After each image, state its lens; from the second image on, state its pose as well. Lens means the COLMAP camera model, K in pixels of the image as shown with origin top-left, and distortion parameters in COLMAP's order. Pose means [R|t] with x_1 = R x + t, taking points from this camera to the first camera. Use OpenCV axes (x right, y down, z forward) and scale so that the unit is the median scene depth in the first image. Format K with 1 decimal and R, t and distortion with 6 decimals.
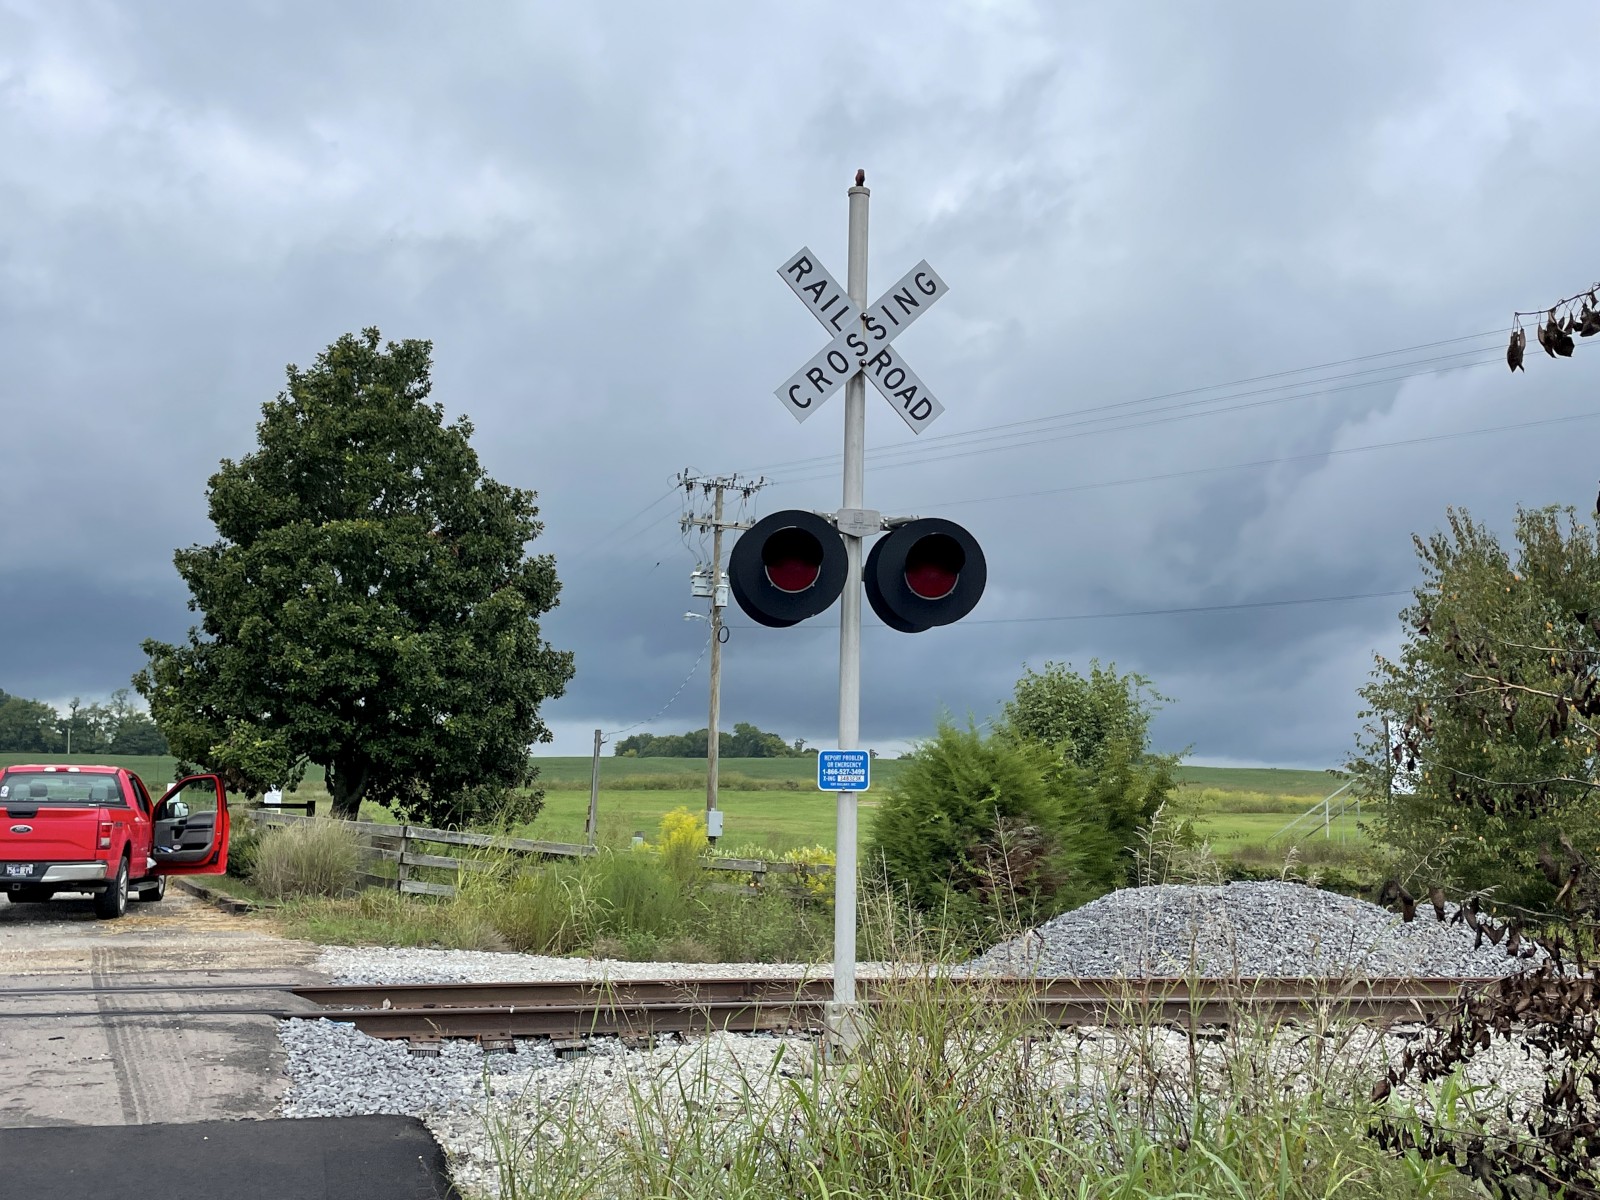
lens RADIAL K [[1648.3, 0, 811.1], [0, 1648.3, 601.0], [0, 0, 1]] dist [0.148602, -0.291661]
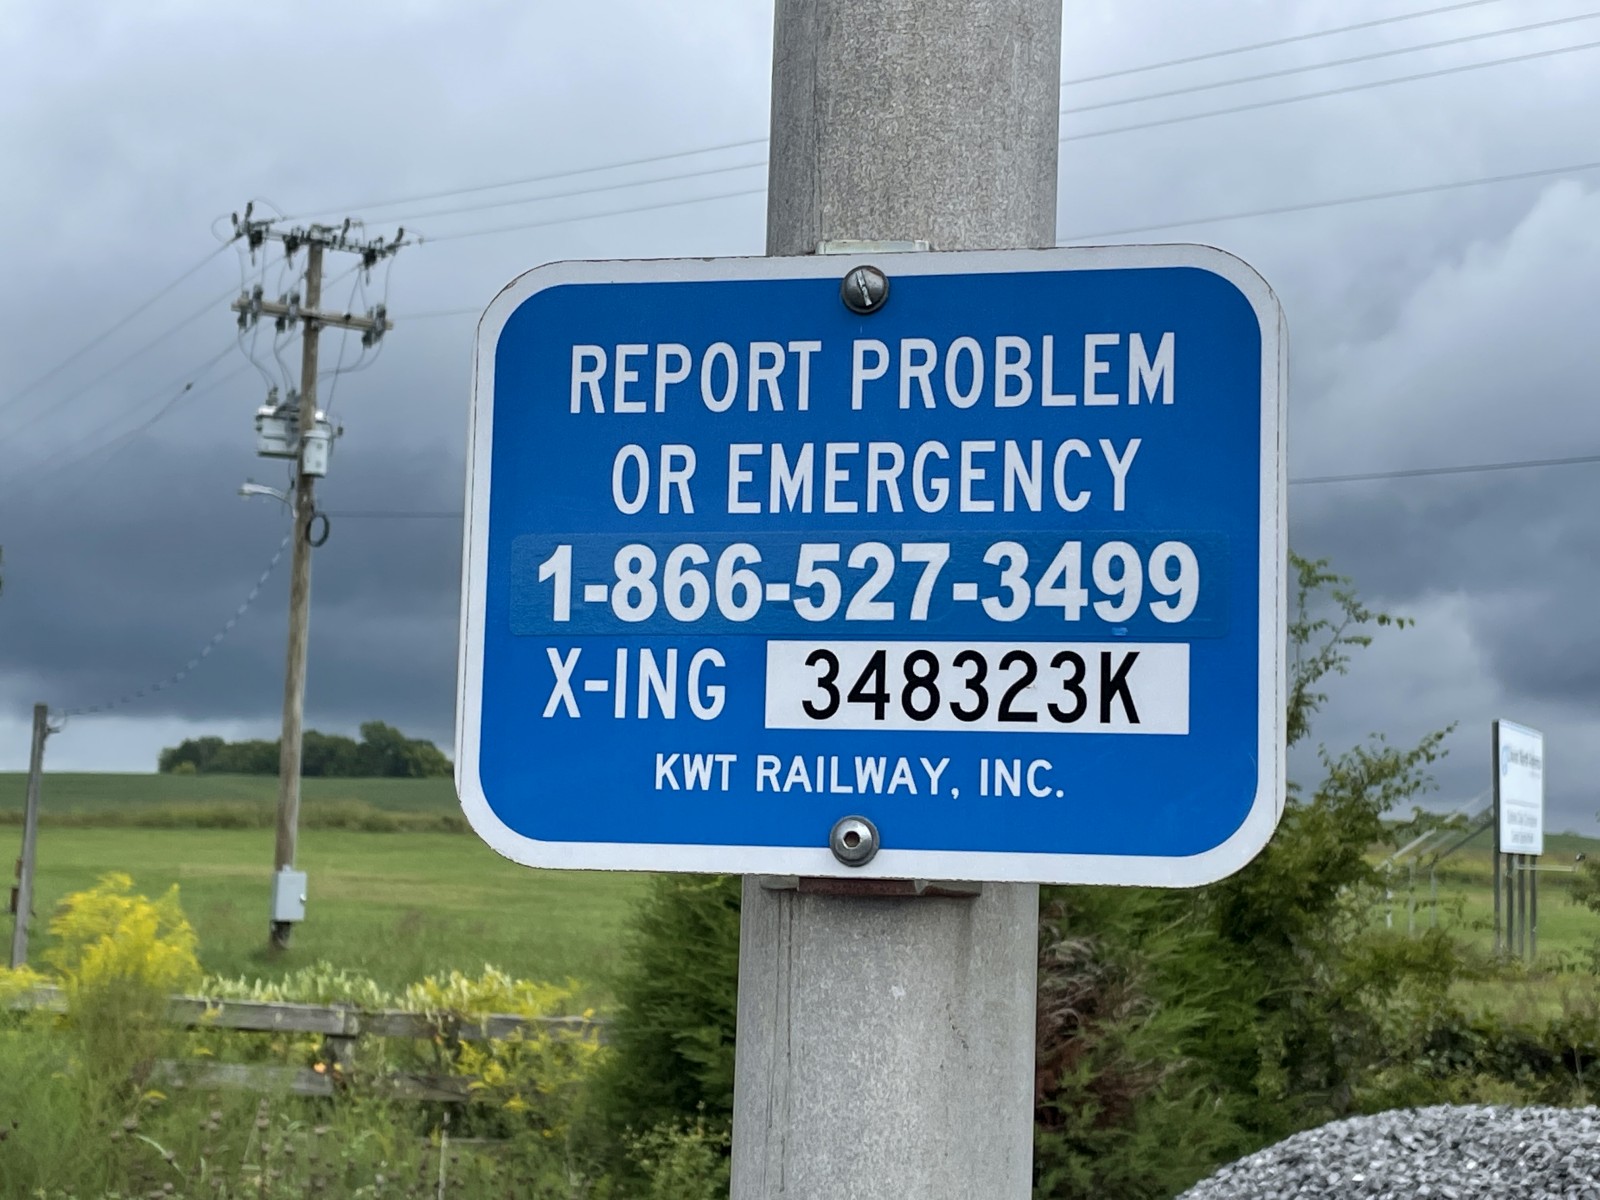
lens RADIAL K [[2597.6, 0, 800.0], [0, 2597.6, 600.0], [0, 0, 1]] dist [0.130474, 0.013494]
pose [[0.992752, 0.024550, 0.117644, 0.001034], [-0.027403, 0.999367, 0.022690, 0.019669], [-0.117012, -0.025750, 0.992797, 0.173621]]
